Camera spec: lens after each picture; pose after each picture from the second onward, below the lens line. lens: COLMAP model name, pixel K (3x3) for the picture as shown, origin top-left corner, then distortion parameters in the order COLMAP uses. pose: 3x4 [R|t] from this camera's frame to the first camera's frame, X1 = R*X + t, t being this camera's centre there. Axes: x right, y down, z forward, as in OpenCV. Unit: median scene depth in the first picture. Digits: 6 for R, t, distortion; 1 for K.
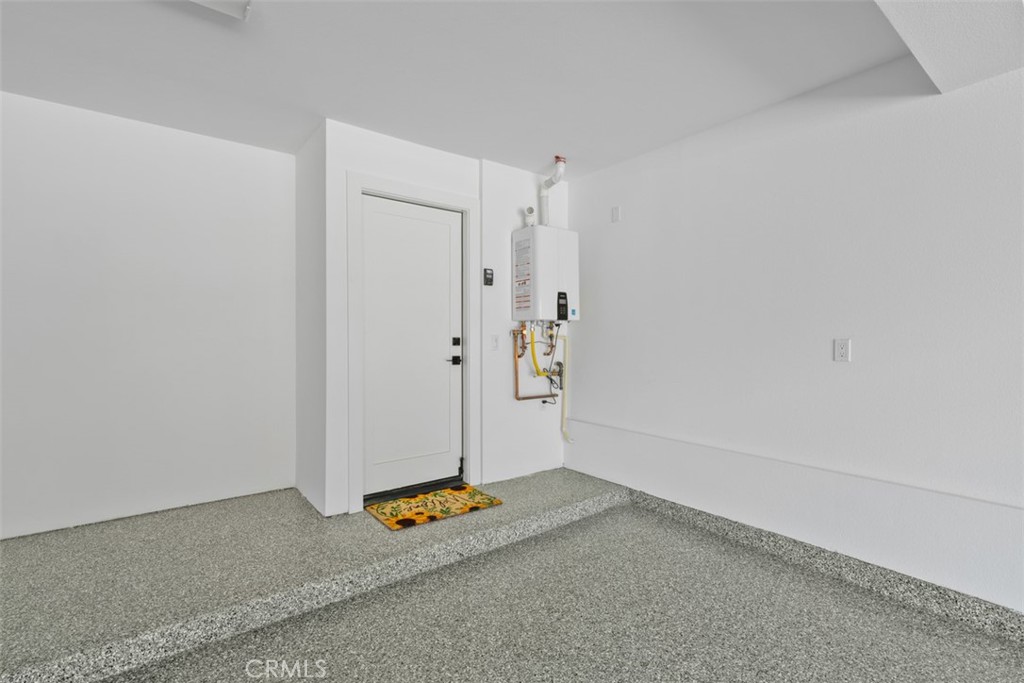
lens RADIAL K [[462.4, 0, 519.4], [0, 462.4, 344.1], [0, 0, 1]] dist [0.001077, -0.000112]
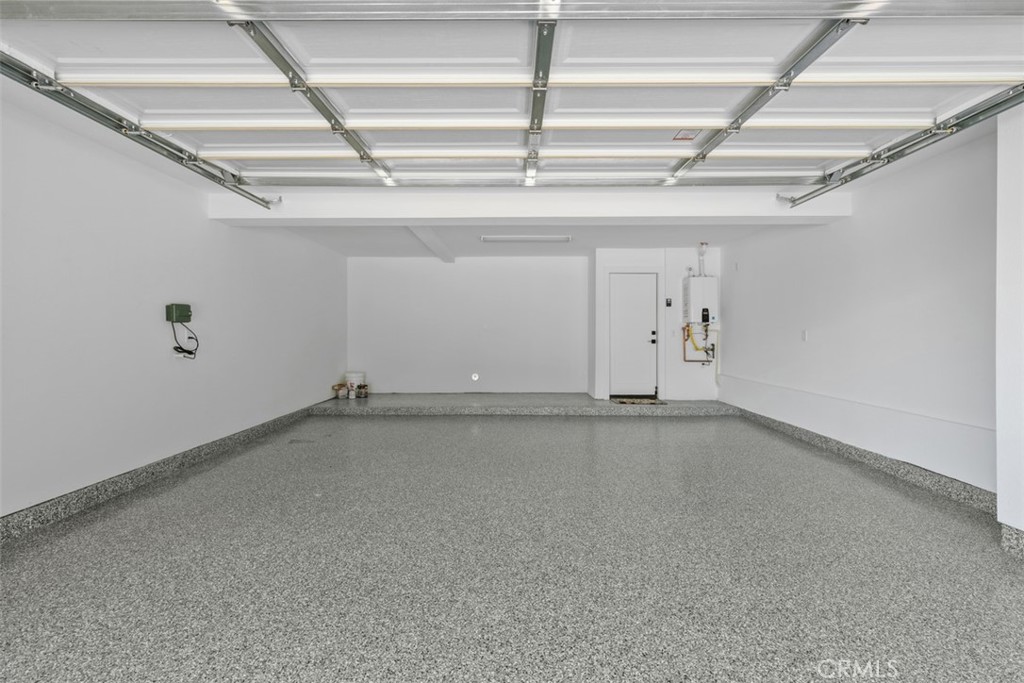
lens RADIAL K [[433.3, 0, 515.6], [0, 433.3, 338.0], [0, 0, 1]] dist [0.000342, -0.000467]
pose [[0.784960, 0.005263, -0.619525, 0.614836], [-0.006783, 0.999977, -0.000099, 0.022912], [0.619510, 0.004280, 0.784977, -0.999223]]
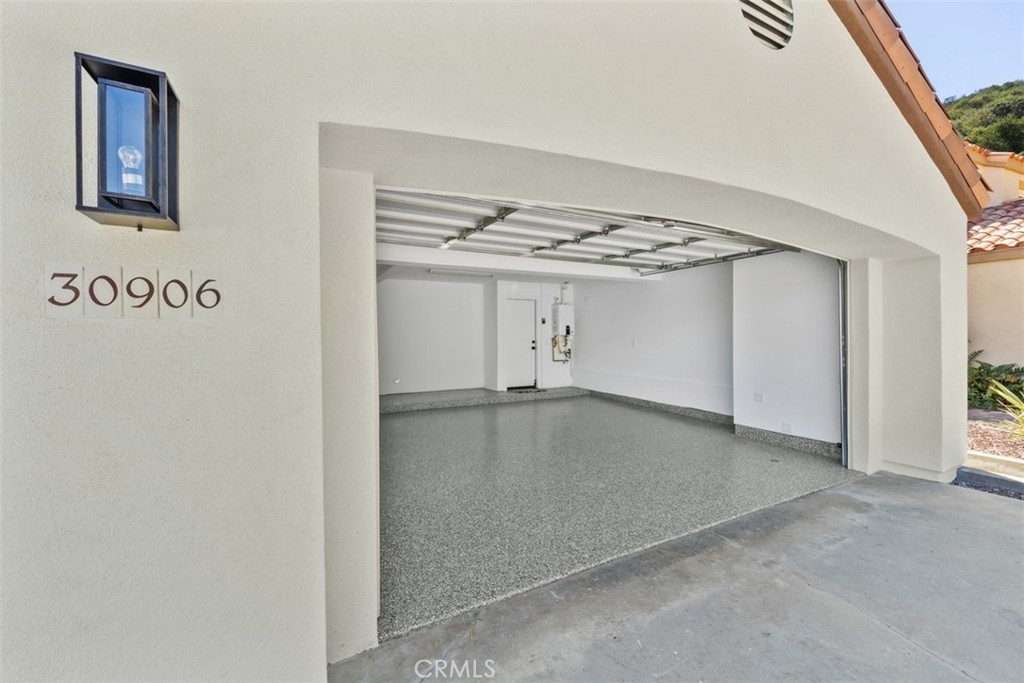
lens RADIAL K [[407.5, 0, 515.0], [0, 407.5, 338.0], [0, 0, 1]] dist [0.002434, 0.000076]
pose [[0.983809, -0.005992, -0.179119, 0.230681], [0.005255, 0.999976, -0.004584, -0.020345], [0.179142, 0.003568, 0.983817, -1.707298]]
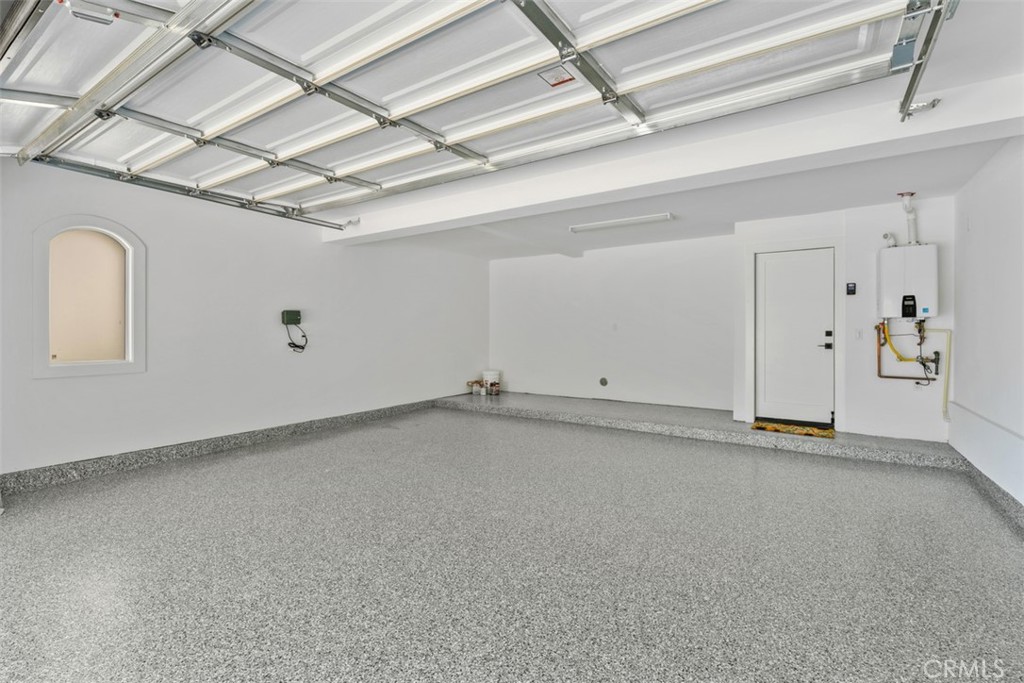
lens RADIAL K [[462.4, 0, 513.7], [0, 462.4, 335.9], [0, 0, 1]] dist [0.001077, -0.000112]
pose [[0.315721, 0.006159, -0.948832, 0.966211], [-0.014555, 0.999893, 0.001647, 0.014248], [0.948740, 0.013290, 0.315777, -0.448218]]
